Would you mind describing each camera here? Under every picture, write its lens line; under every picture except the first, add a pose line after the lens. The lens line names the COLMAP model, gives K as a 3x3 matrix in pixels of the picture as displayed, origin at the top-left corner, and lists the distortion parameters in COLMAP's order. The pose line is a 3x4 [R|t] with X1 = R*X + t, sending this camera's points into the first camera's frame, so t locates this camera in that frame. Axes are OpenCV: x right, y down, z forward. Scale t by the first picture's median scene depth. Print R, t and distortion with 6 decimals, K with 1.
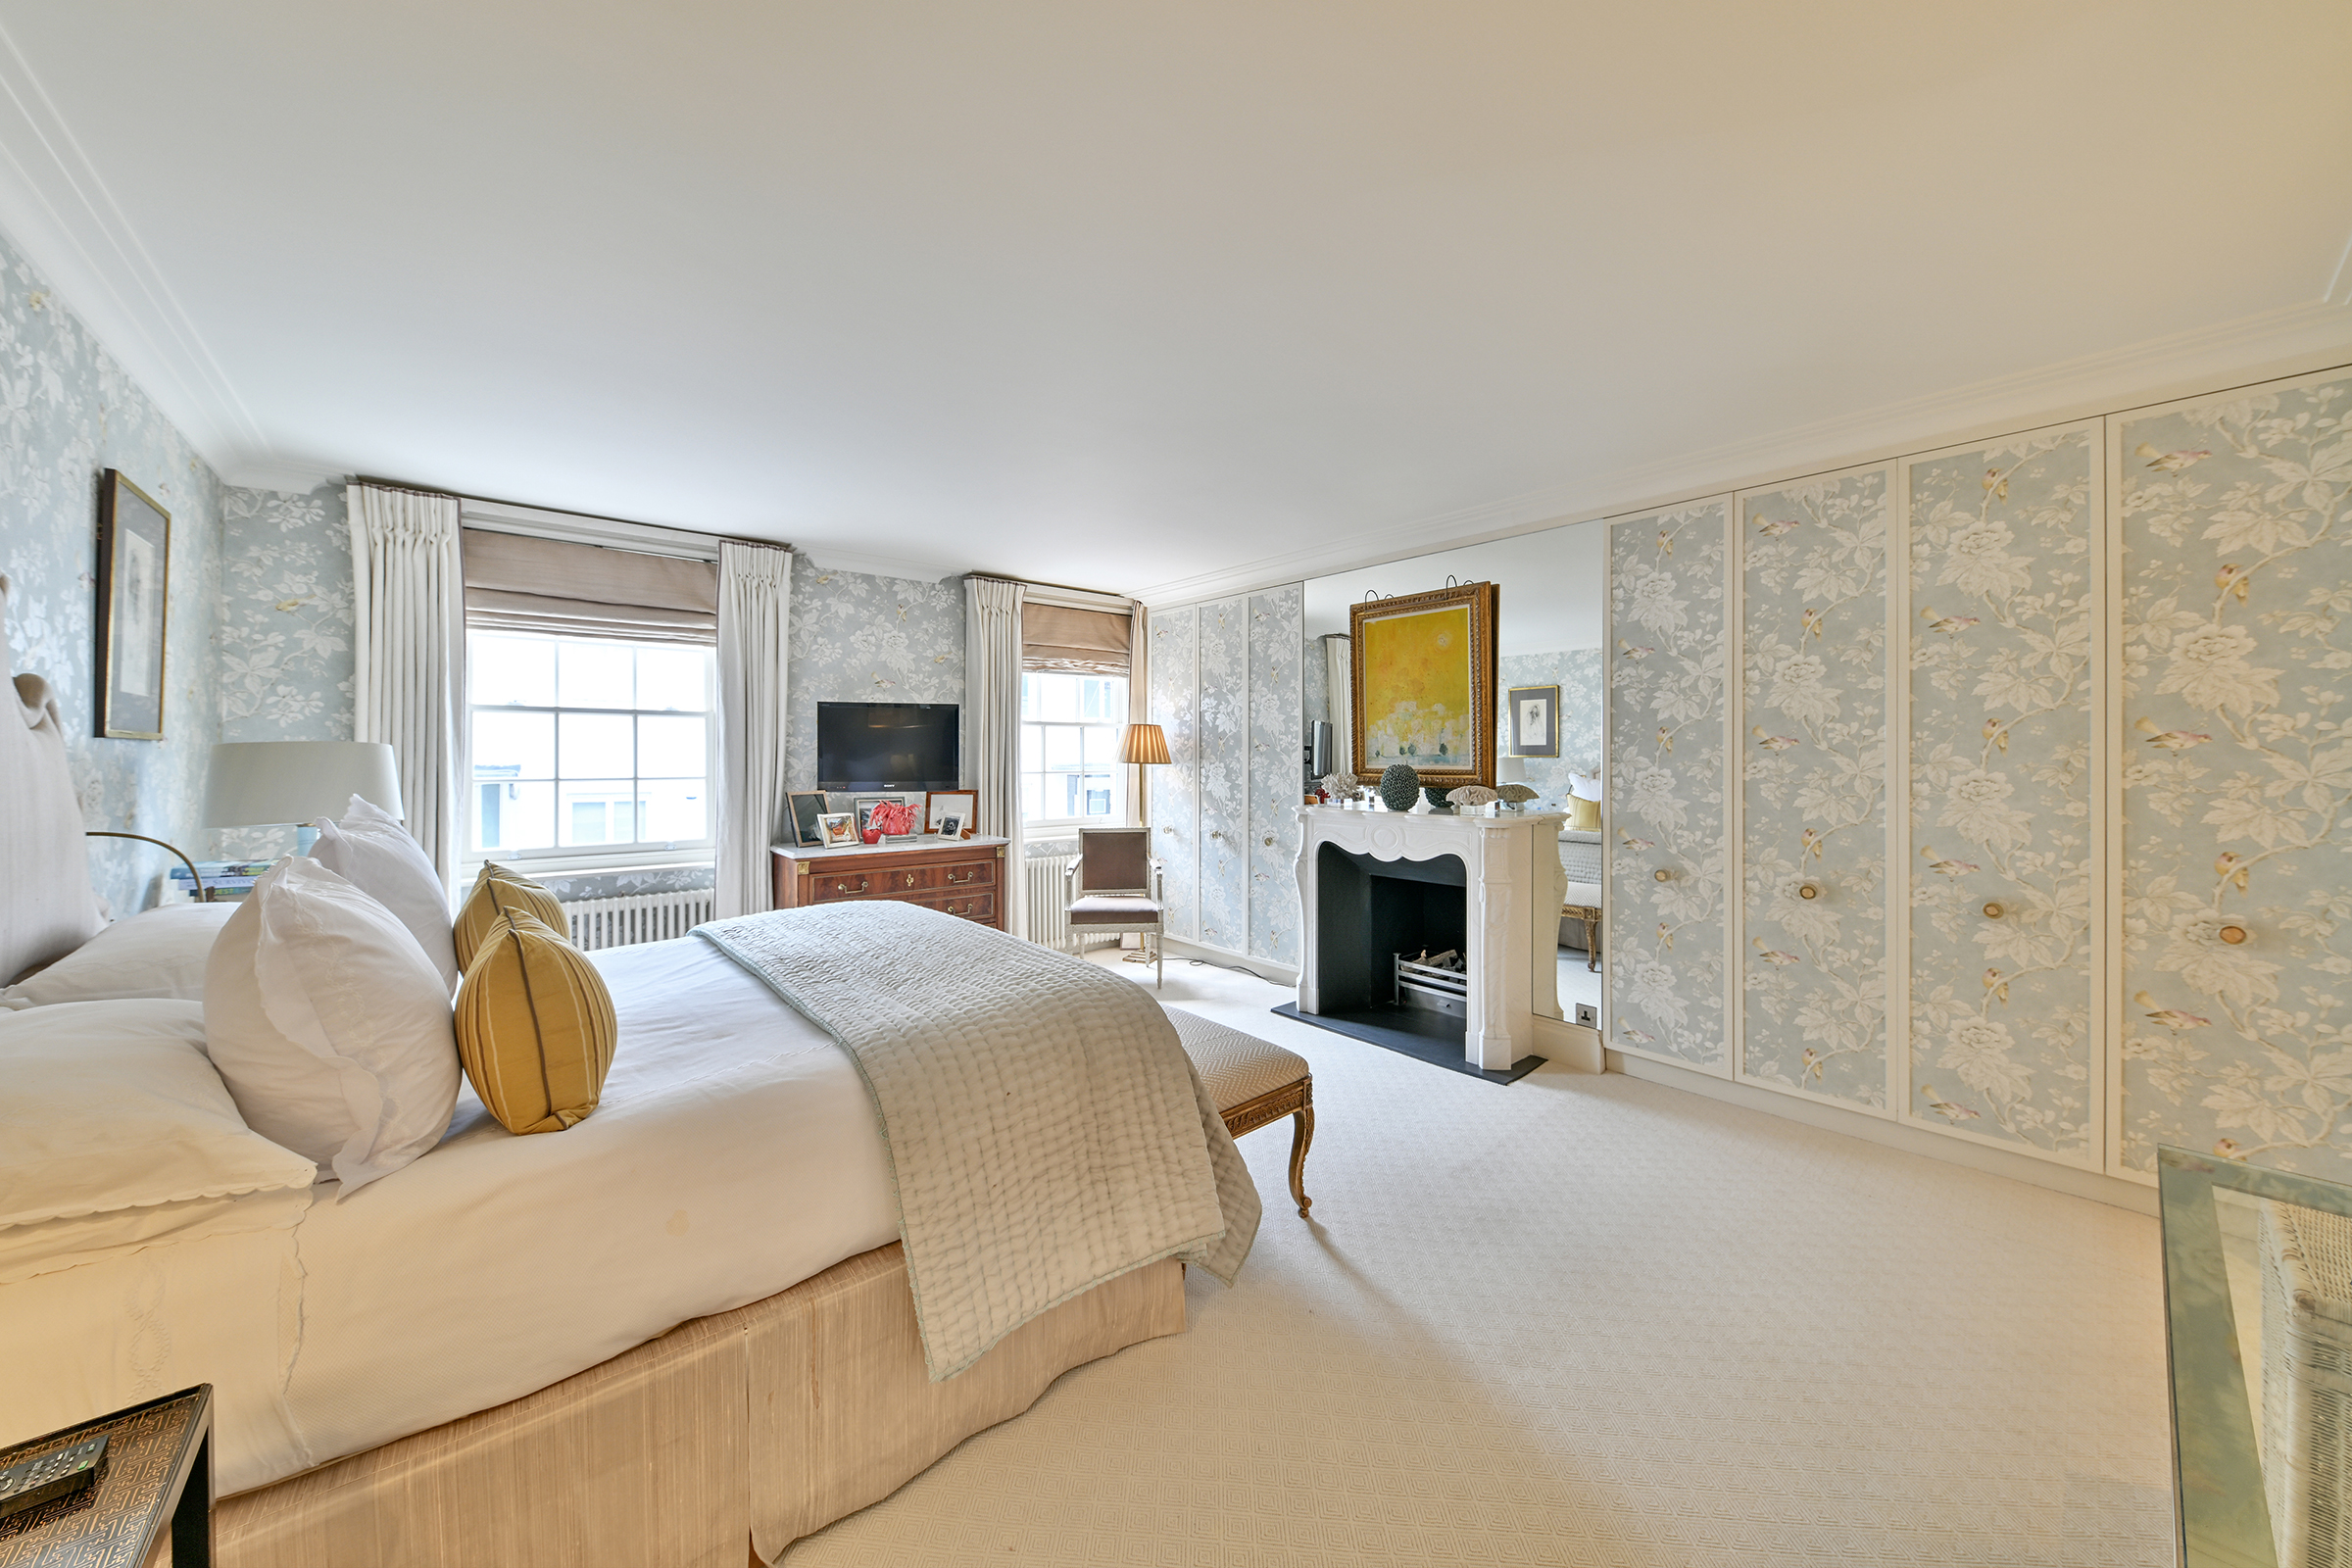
lens RADIAL K [[850.7, 0, 1176.7], [0, 850.7, 760.5], [0, 0, 1]] dist [0.026002, 0.000118]
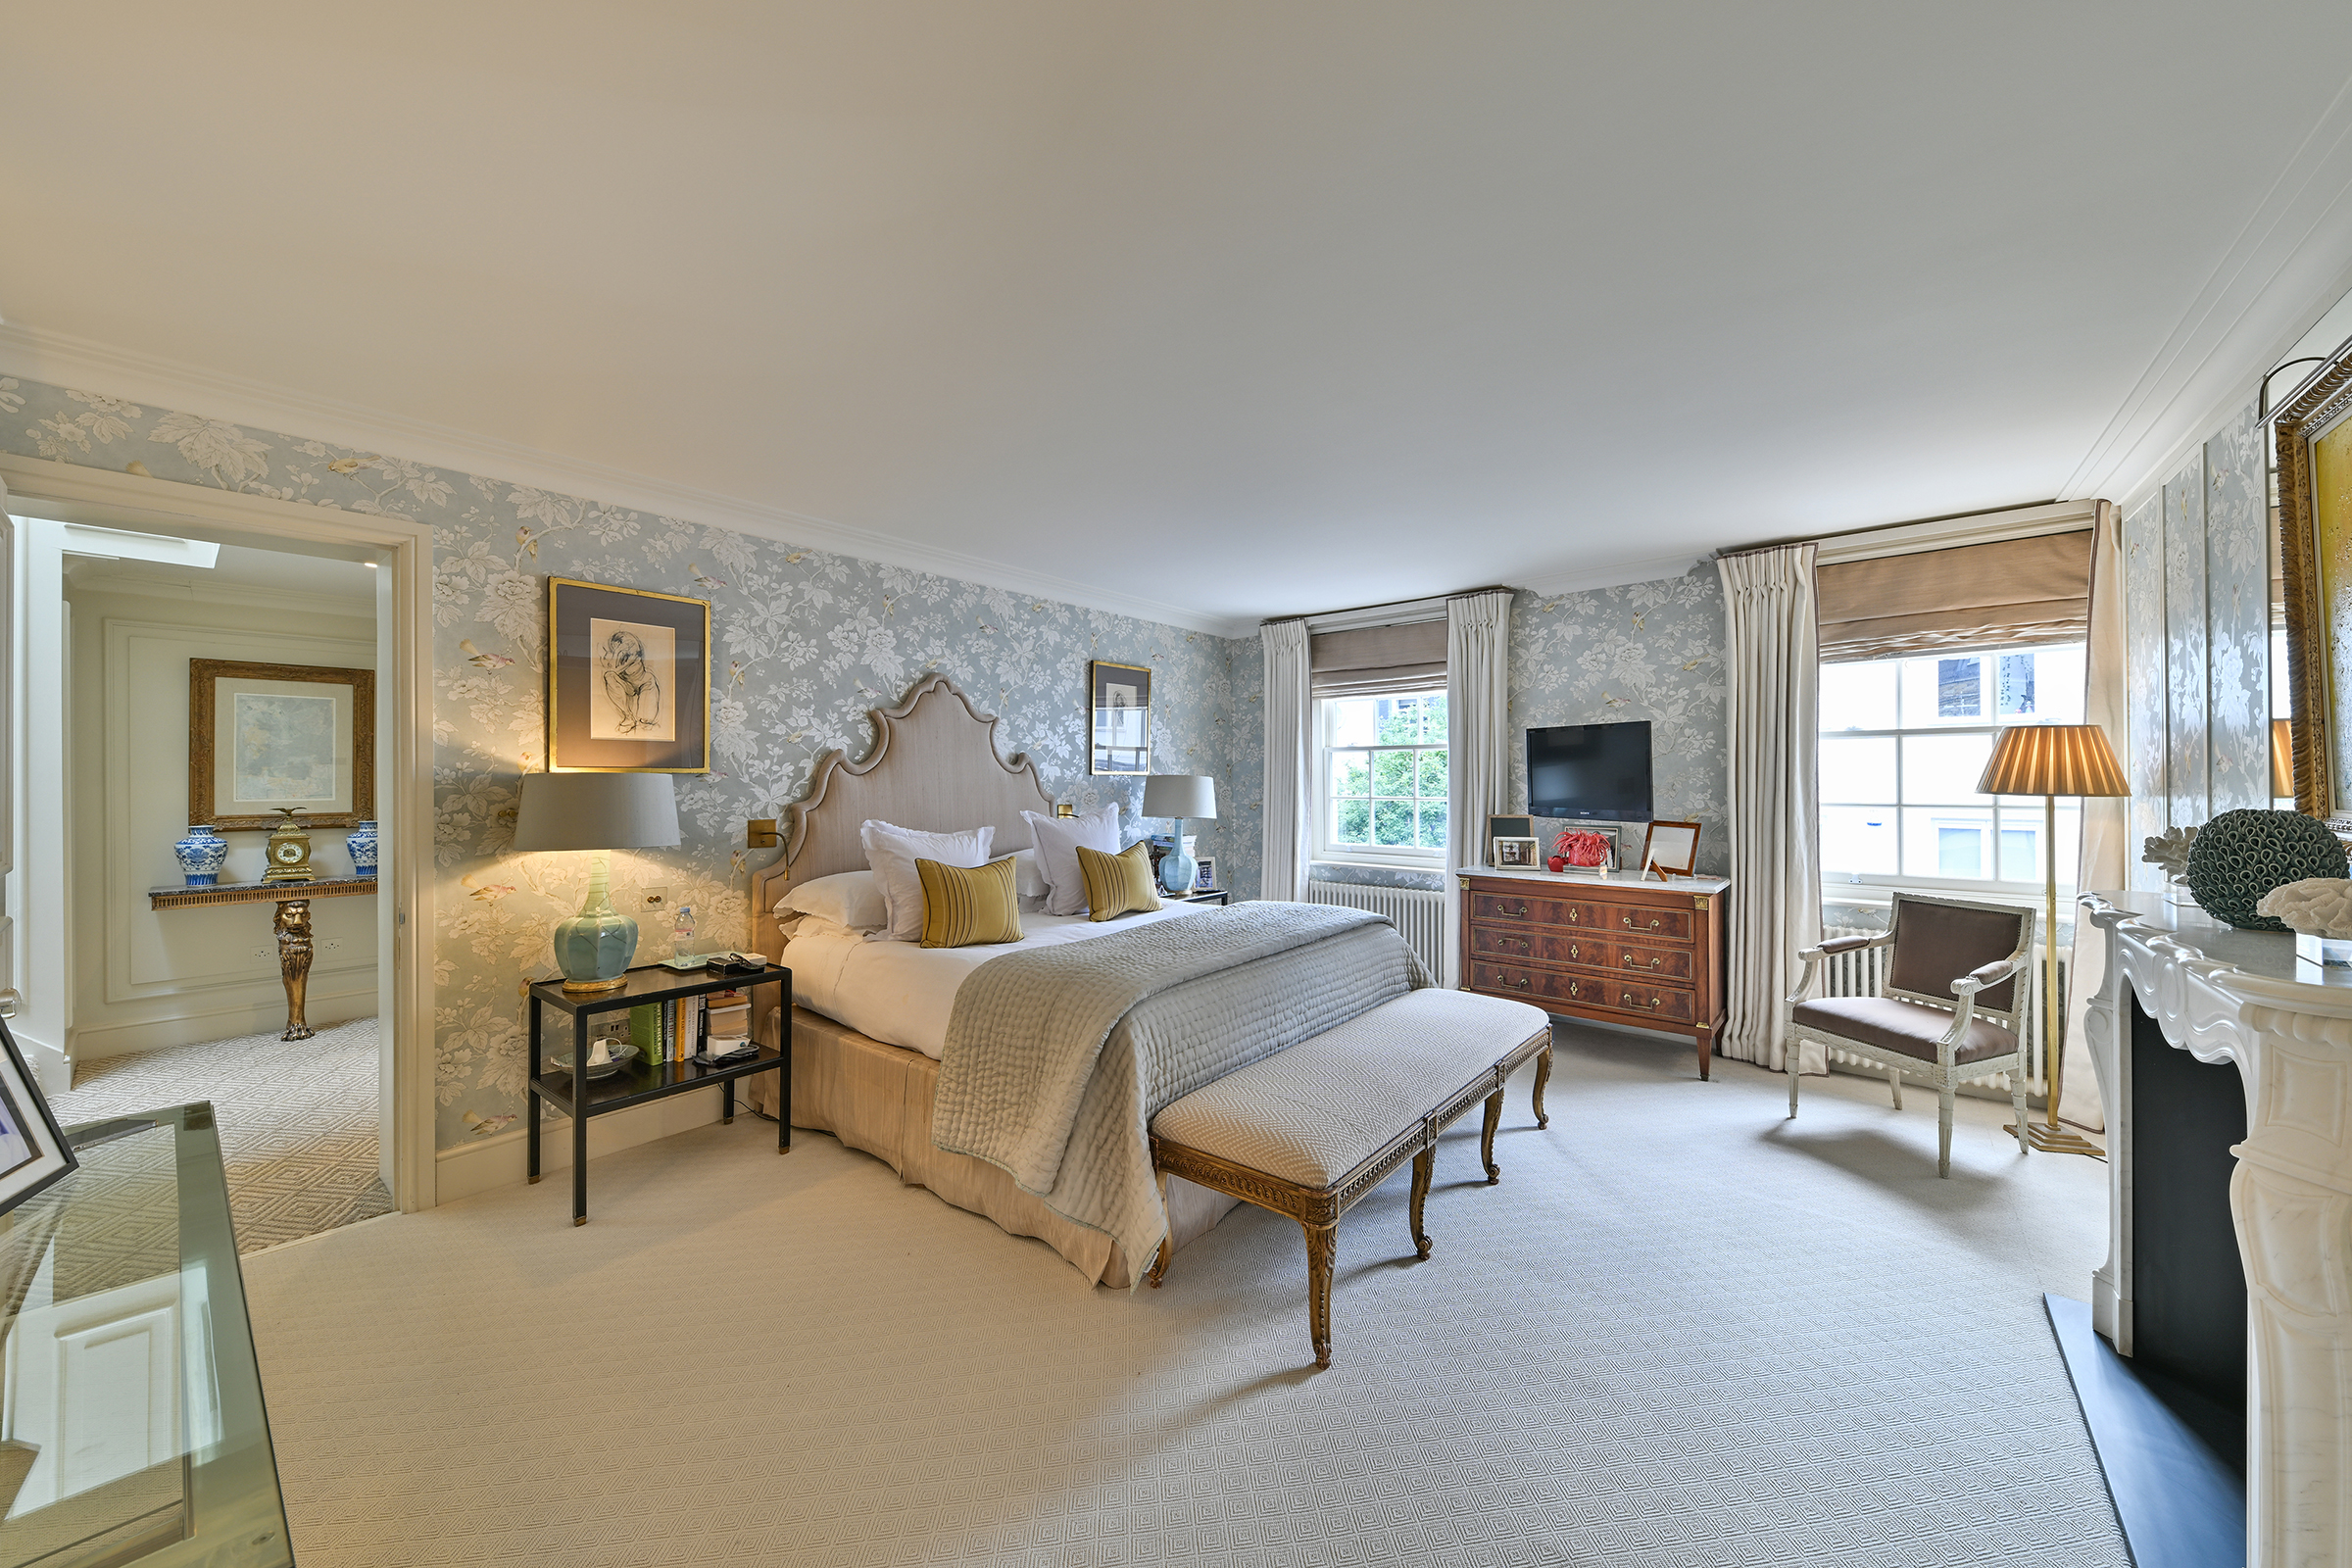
lens RADIAL K [[817.5, 0, 1173.4], [0, 817.5, 785.8], [0, 0, 1]] dist [0.001840, 0.000097]
pose [[0.172142, 0.005443, -0.985057, 0.450957], [-0.004090, 0.999980, 0.004811, -0.002665], [0.985064, 0.003201, 0.172160, 0.382741]]
